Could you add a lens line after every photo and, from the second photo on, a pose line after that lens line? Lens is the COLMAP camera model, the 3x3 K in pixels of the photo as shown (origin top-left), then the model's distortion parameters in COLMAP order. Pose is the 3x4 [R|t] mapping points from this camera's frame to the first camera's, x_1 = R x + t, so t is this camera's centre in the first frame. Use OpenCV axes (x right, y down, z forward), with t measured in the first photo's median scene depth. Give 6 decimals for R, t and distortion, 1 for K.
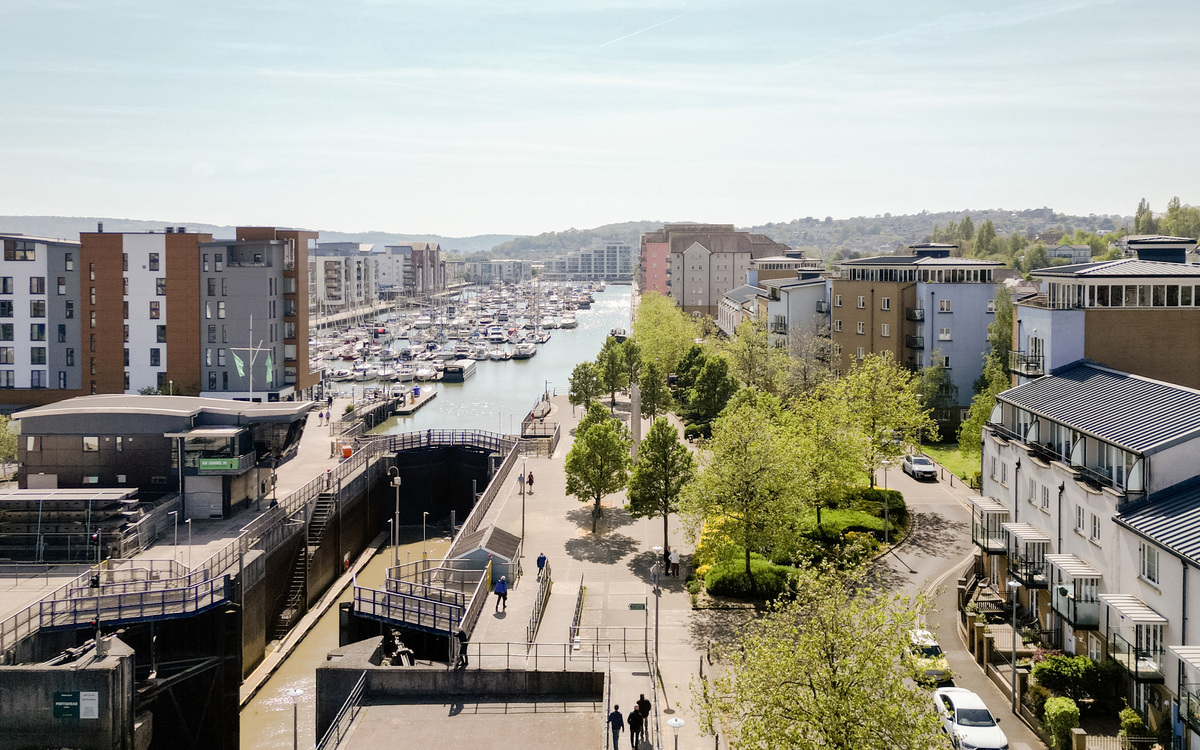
lens RADIAL K [[1011.2, 0, 612.4], [0, 1011.2, 317.3], [0, 0, 1]] dist [0.107759, -0.138870]
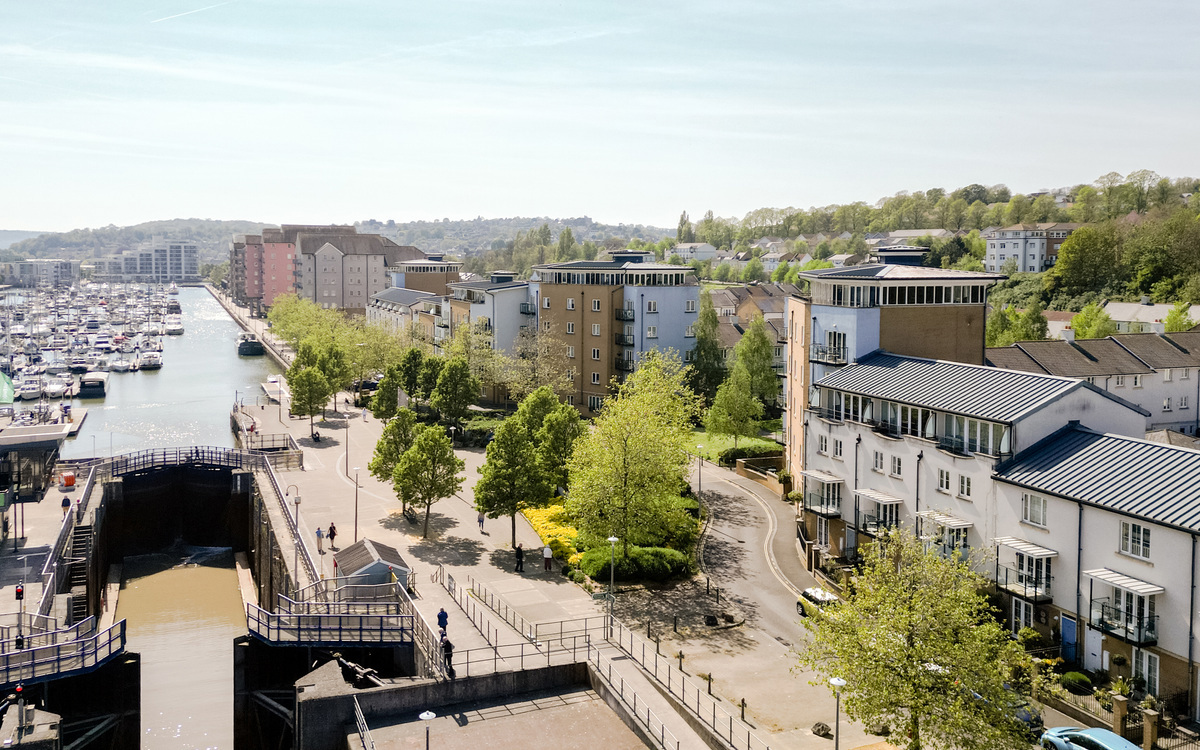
lens RADIAL K [[1003.8, 0, 559.9], [0, 1003.8, 348.3], [0, 0, 1]] dist [0.126312, -0.199715]
pose [[0.927931, -0.026410, 0.371816, -0.156764], [0.015794, 0.999377, 0.031569, -0.001635], [-0.372418, -0.023421, 0.927769, 0.023450]]
